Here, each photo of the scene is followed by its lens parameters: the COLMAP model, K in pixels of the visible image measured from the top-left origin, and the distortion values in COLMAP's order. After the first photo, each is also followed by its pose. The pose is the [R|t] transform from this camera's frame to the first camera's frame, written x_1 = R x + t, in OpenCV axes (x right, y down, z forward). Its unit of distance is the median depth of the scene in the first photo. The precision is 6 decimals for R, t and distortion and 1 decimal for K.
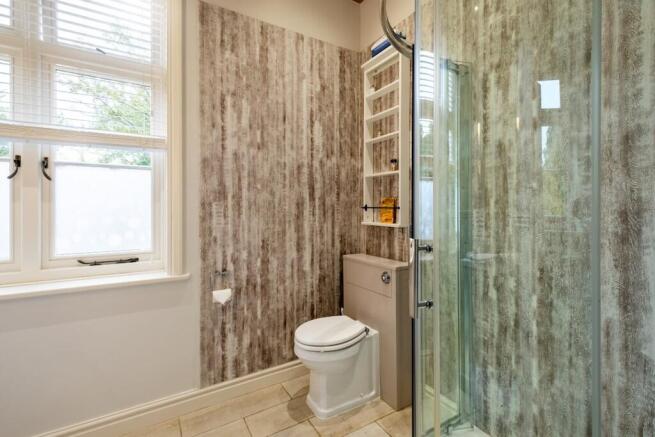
lens RADIAL K [[288.6, 0, 326.7], [0, 288.6, 219.6], [0, 0, 1]] dist [0.000847, -0.000358]
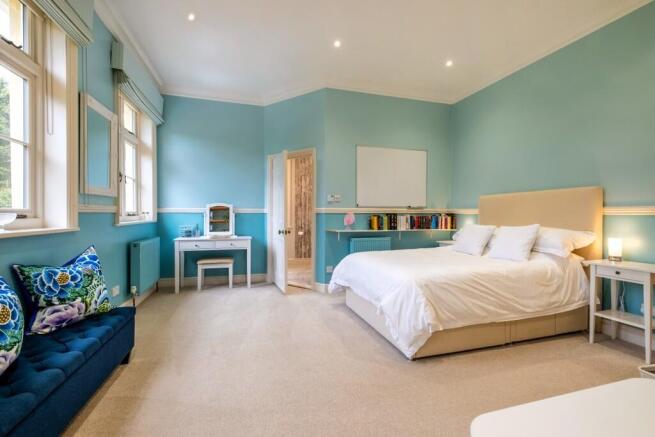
lens RADIAL K [[288.6, 0, 328.5], [0, 288.6, 216.2], [0, 0, 1]] dist [0.000847, -0.000358]
pose [[0.970384, 0.007678, -0.241446, 0.800918], [-0.005230, 0.999928, 0.010777, 0.011437], [0.241512, -0.009195, 0.970354, -2.296151]]
